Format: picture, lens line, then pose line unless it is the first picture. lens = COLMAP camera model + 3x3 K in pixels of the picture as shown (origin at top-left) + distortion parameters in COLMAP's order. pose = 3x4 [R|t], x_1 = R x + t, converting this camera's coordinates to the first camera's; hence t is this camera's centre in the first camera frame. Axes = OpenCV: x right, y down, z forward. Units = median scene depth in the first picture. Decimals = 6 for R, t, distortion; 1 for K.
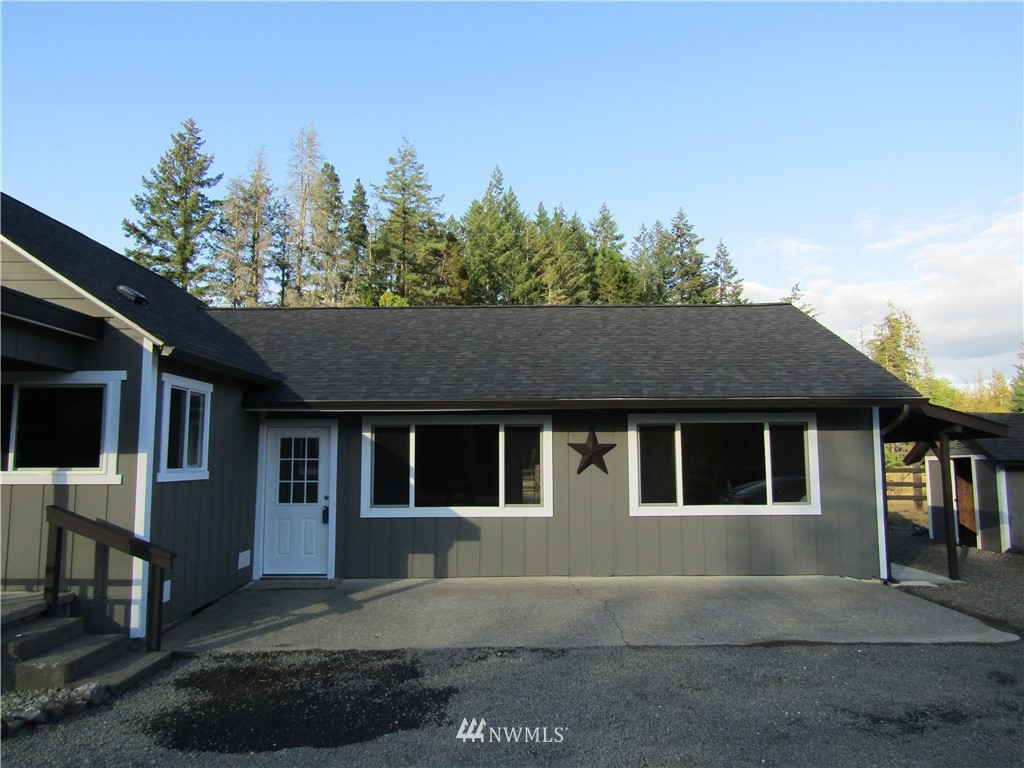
lens RADIAL K [[725.7, 0, 512.0], [0, 725.7, 384.0], [0, 0, 1]] dist [-0.001863, -0.000023]
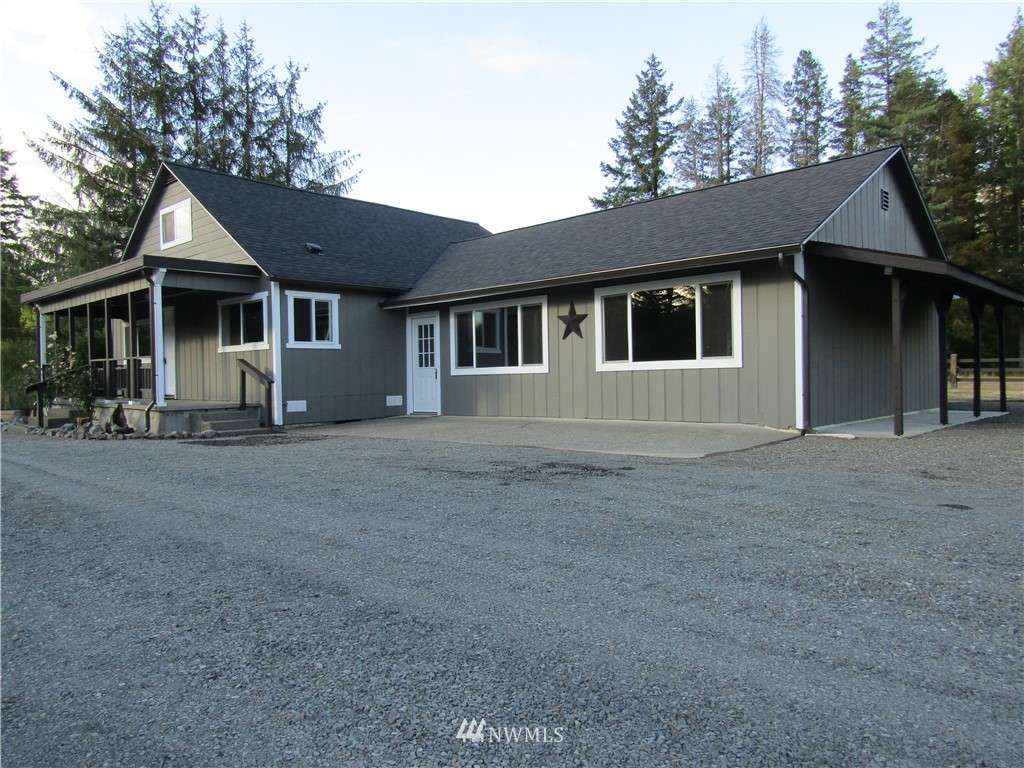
lens RADIAL K [[725.7, 0, 512.0], [0, 725.7, 384.0], [0, 0, 1]] dist [-0.001863, -0.000023]
pose [[0.721666, -0.004115, -0.692230, 0.900481], [0.089713, 0.992105, 0.087631, 0.081352], [0.686404, -0.125342, 0.716337, 0.017243]]
